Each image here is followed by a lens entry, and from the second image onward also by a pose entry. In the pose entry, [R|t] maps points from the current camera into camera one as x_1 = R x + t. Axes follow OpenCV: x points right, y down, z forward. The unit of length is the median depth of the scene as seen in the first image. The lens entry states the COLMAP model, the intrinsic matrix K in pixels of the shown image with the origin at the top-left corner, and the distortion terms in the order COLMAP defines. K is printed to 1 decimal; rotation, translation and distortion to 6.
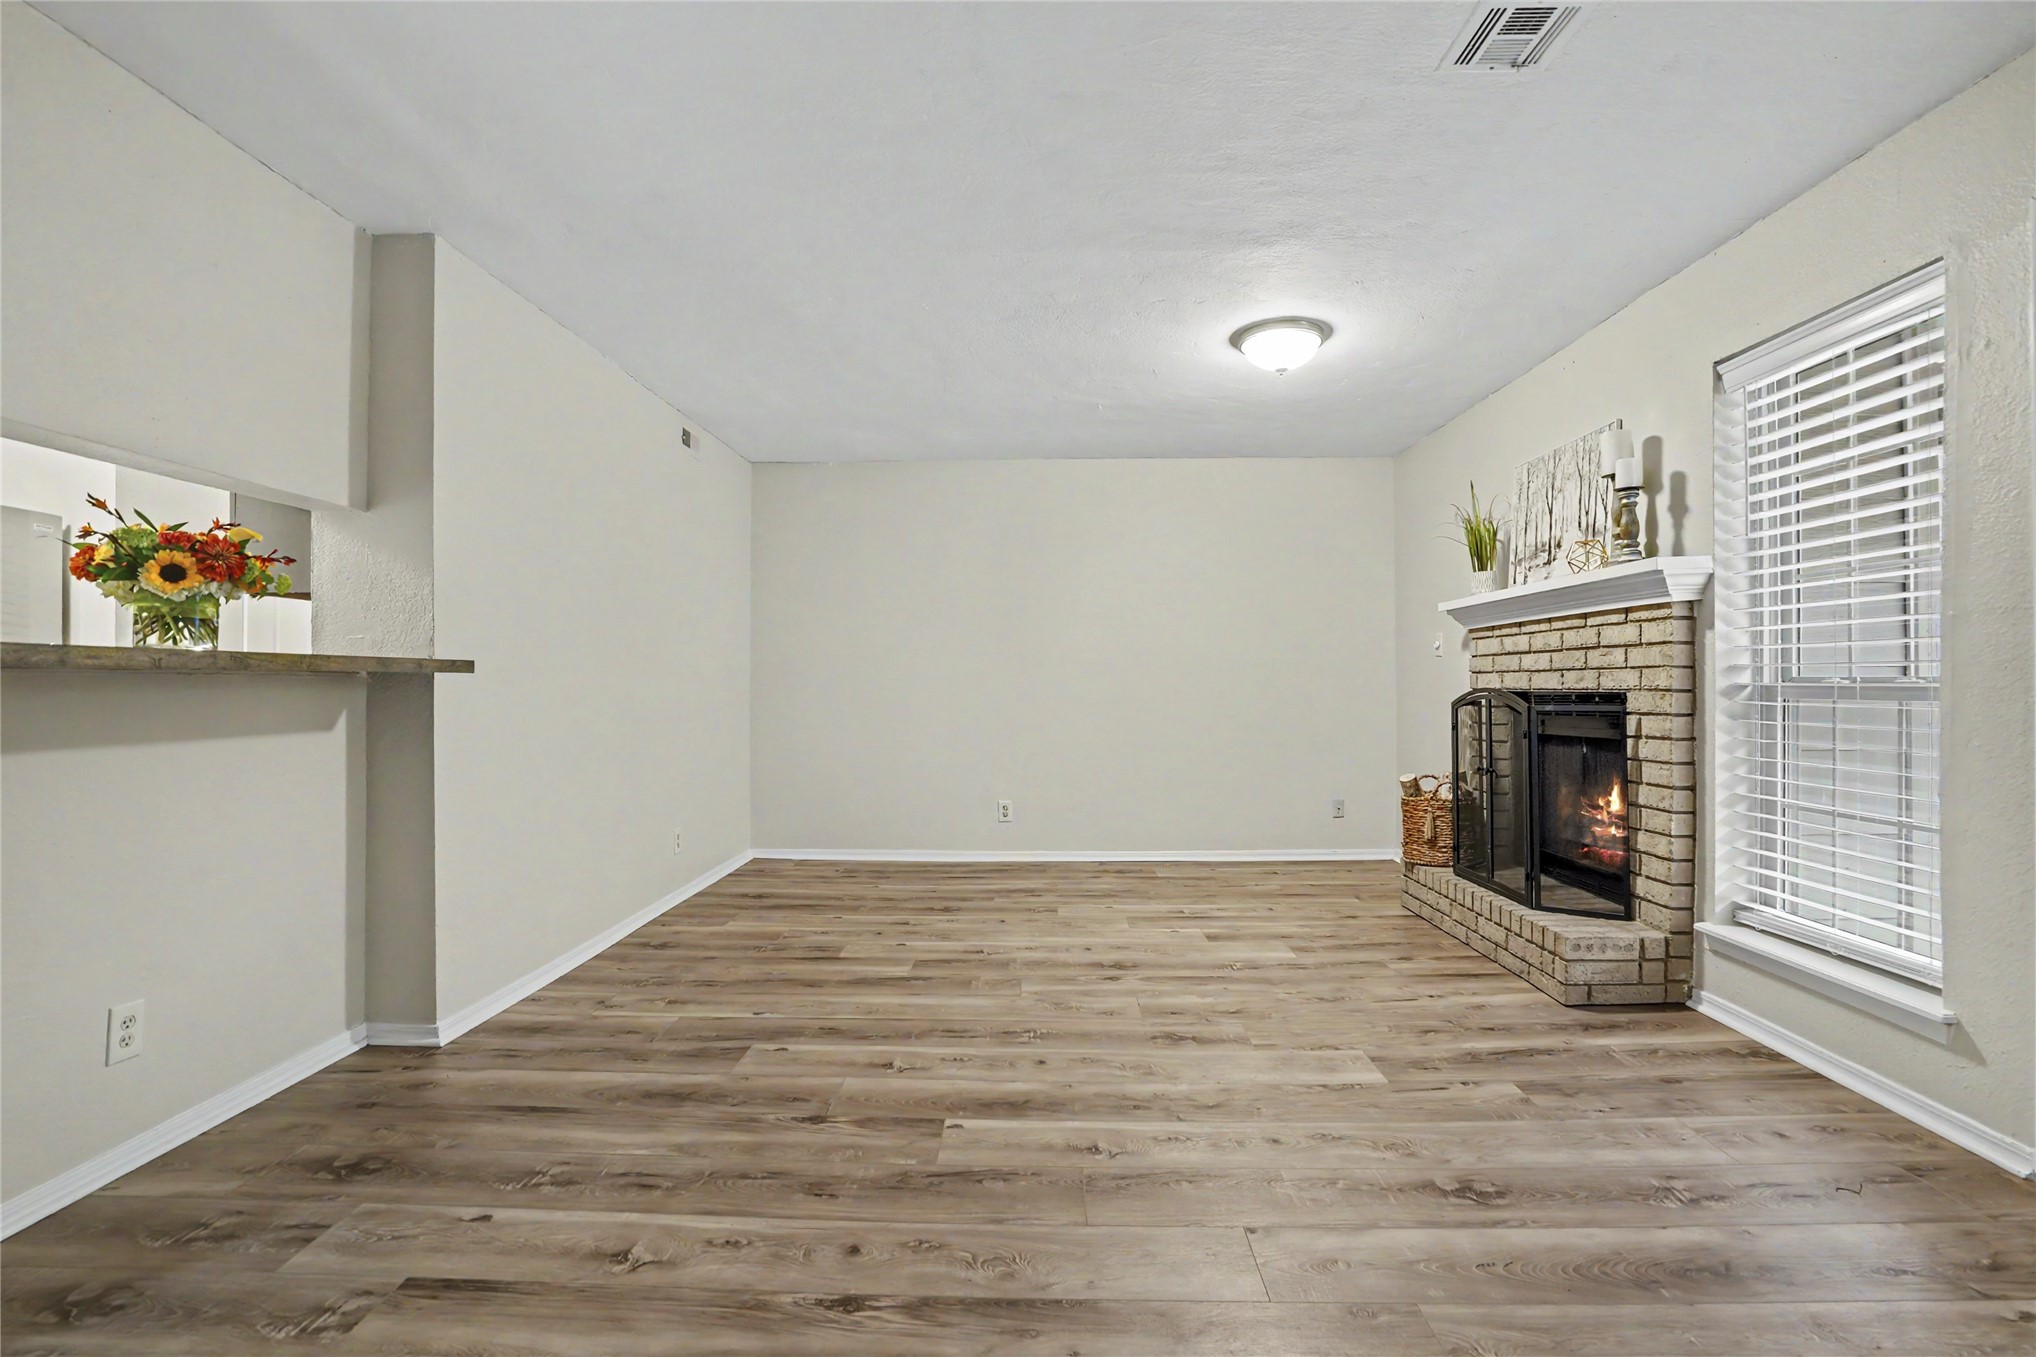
lens RADIAL K [[954.7, 0, 1024.7], [0, 954.7, 665.8], [0, 0, 1]] dist [-0.056438, 0.024533]
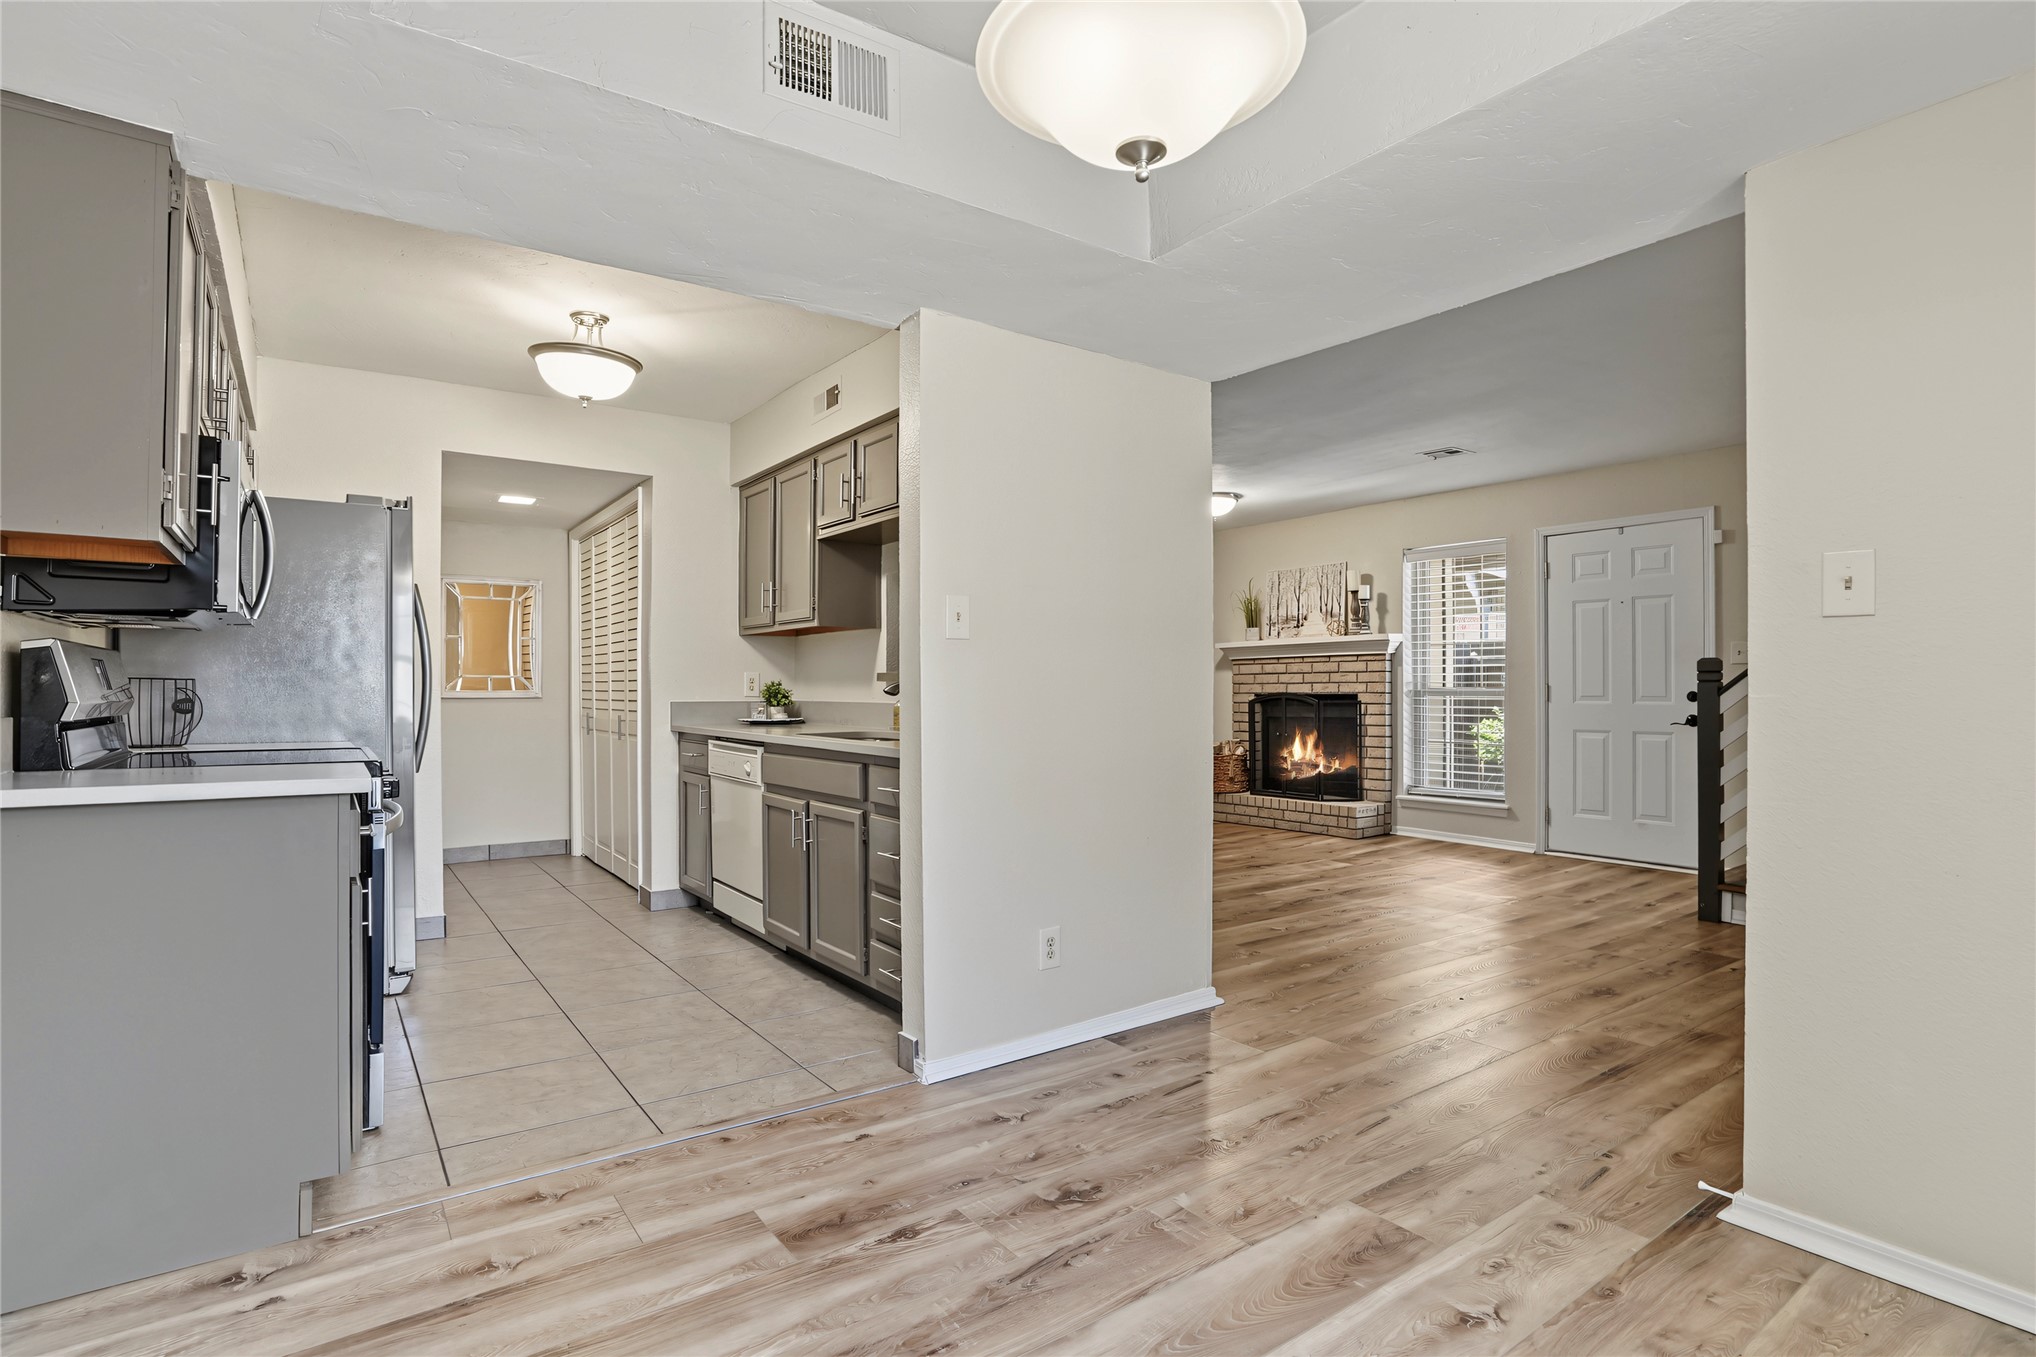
lens RADIAL K [[1008.7, 0, 1018.0], [0, 1008.7, 678.5], [0, 0, 1]] dist [-0.049079, 0.001155]
pose [[0.801018, 0.006102, 0.598609, -1.553436], [-0.010084, 0.999944, 0.003300, -0.007589], [-0.598555, -0.008680, 0.801034, -0.417542]]
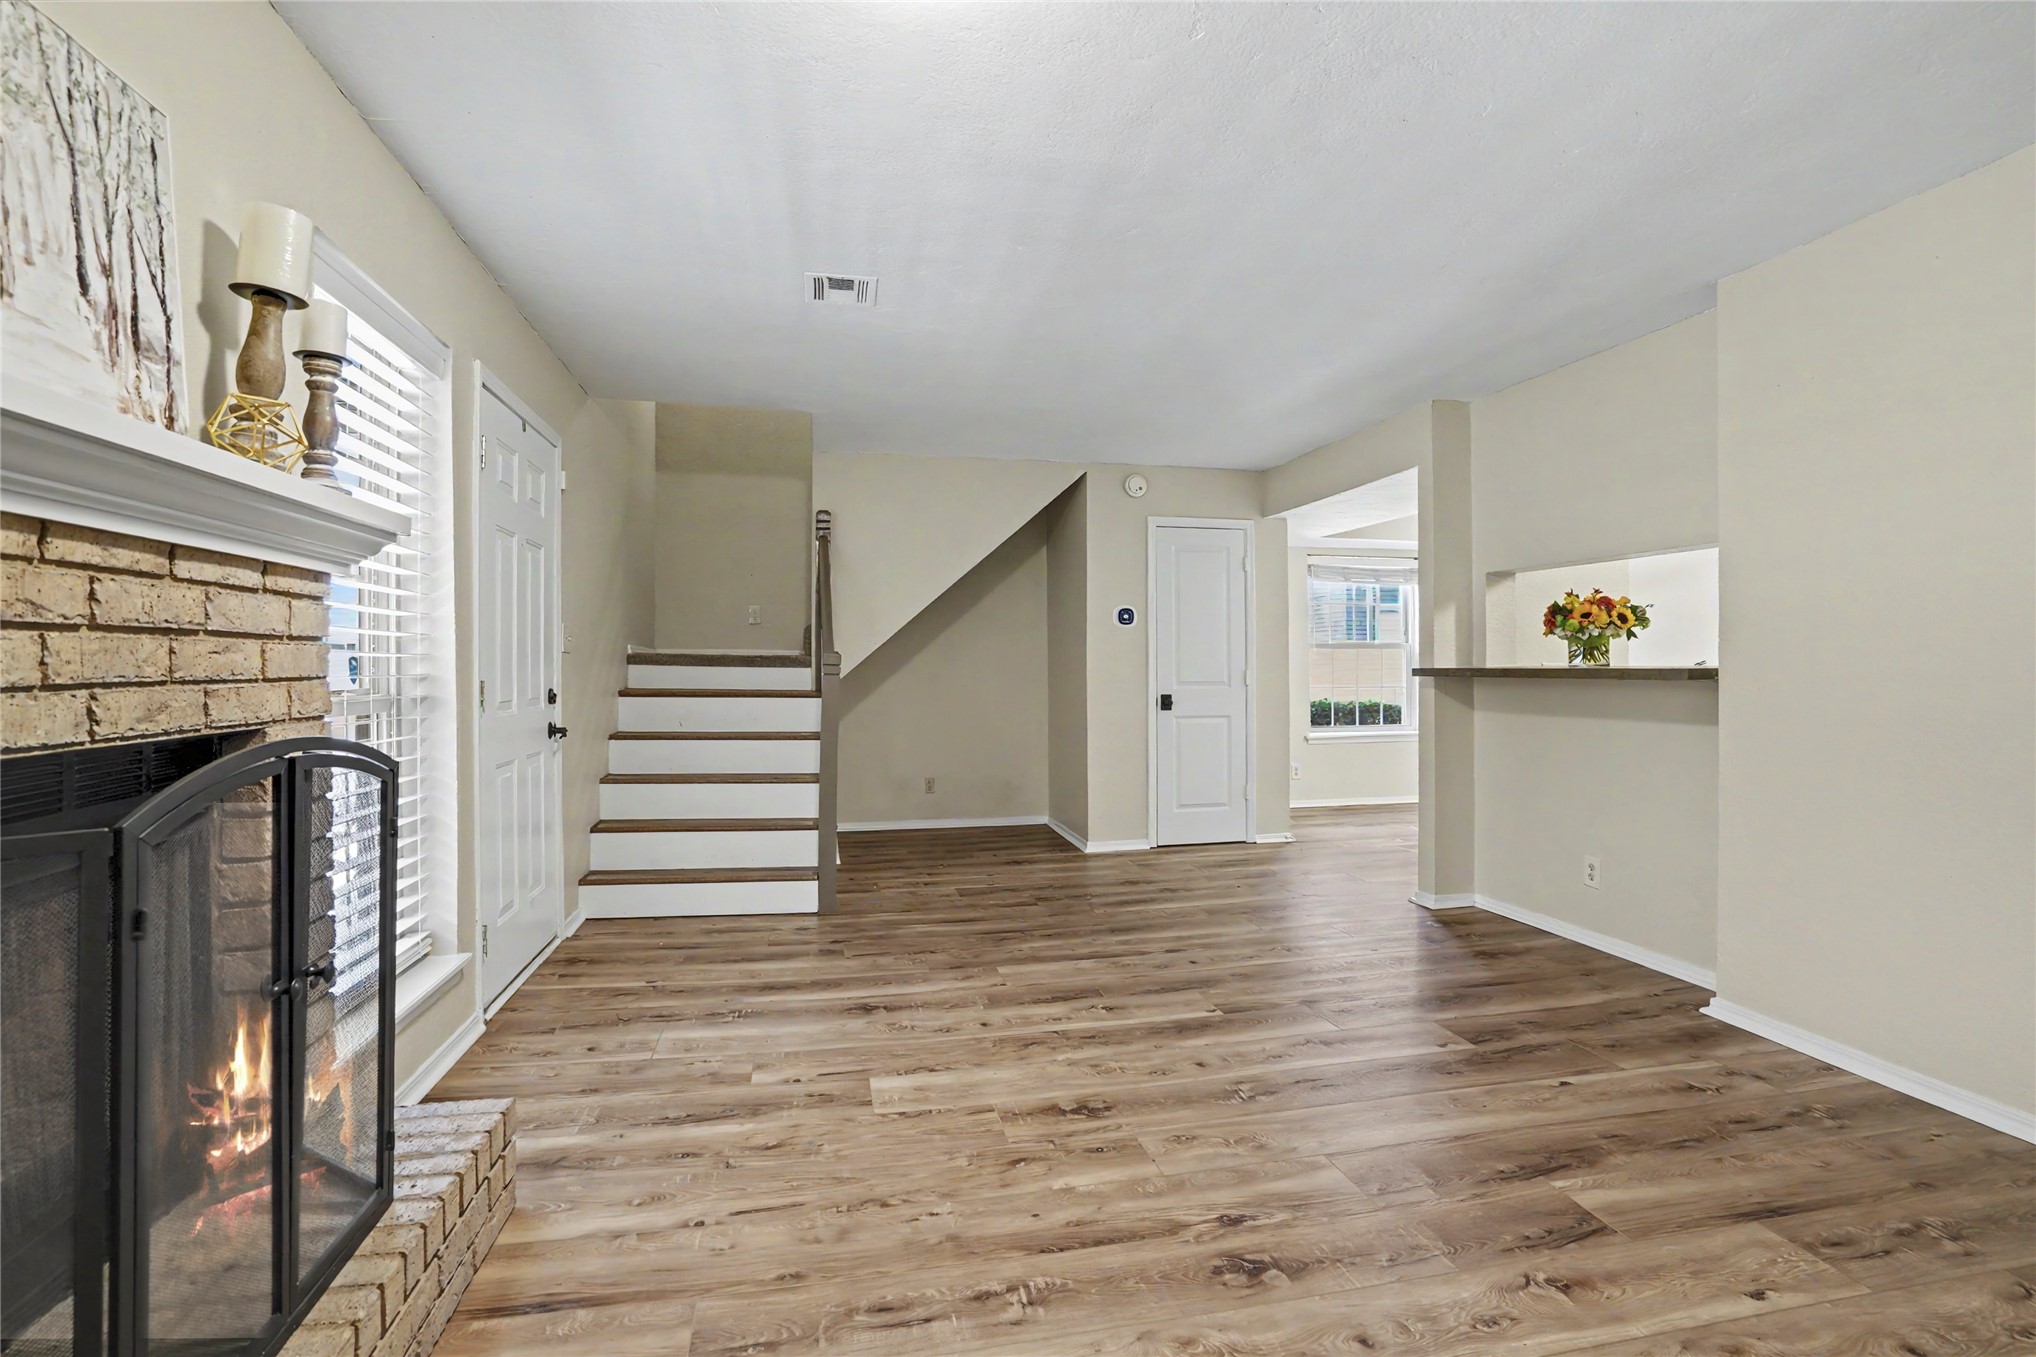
lens RADIAL K [[953.3, 0, 1016.4], [0, 953.3, 658.3], [0, 0, 1]] dist [-0.057435, 0.021449]
pose [[-0.973464, -0.000595, -0.228838, 0.419511], [0.005673, 0.999627, -0.026731, 0.007156], [0.228768, -0.027319, -0.973098, 1.848548]]
